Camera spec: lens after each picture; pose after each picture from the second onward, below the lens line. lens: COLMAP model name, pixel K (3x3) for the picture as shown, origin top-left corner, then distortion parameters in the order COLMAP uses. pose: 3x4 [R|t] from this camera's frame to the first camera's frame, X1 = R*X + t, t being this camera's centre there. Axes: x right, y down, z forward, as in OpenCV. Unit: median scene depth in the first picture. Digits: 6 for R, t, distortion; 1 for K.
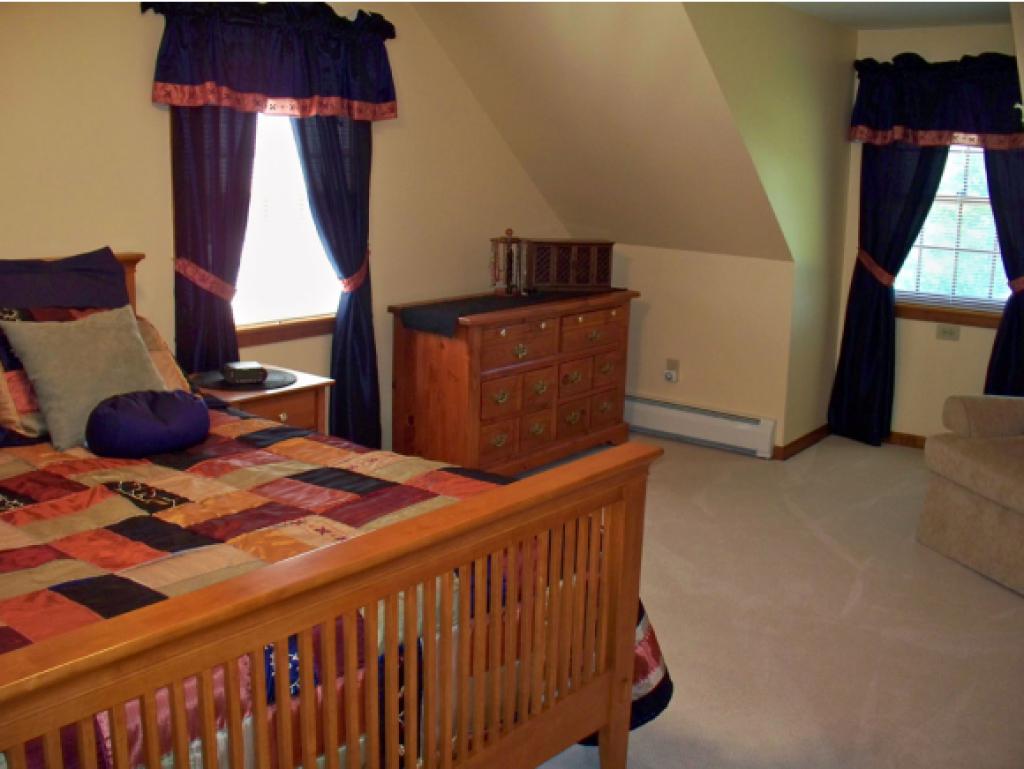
lens RADIAL K [[1054.9, 0, 512.0], [0, 1054.9, 384.5], [0, 0, 1]] dist [-0.216713, 0.247619]
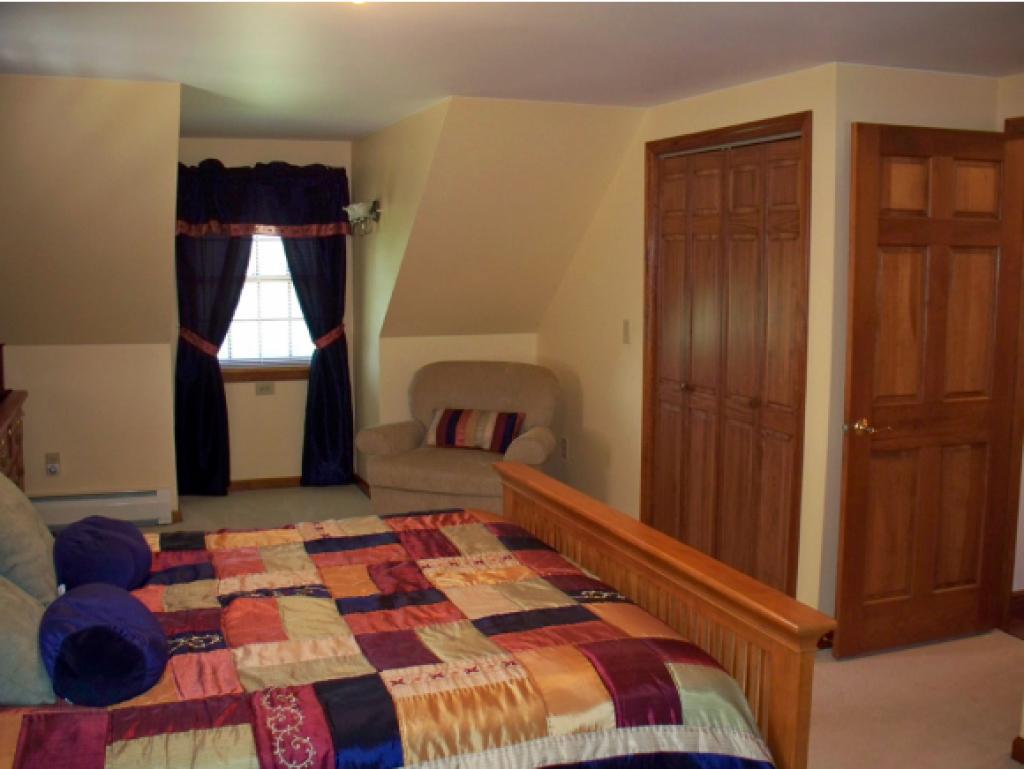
lens RADIAL K [[1054.9, 0, 512.0], [0, 1054.9, 384.5], [0, 0, 1]] dist [-0.216713, 0.247619]
pose [[0.544662, -0.123804, 0.829467, -0.449706], [0.183824, 0.982616, 0.025956, -0.035538], [-0.818261, 0.138339, 0.557952, 0.079584]]
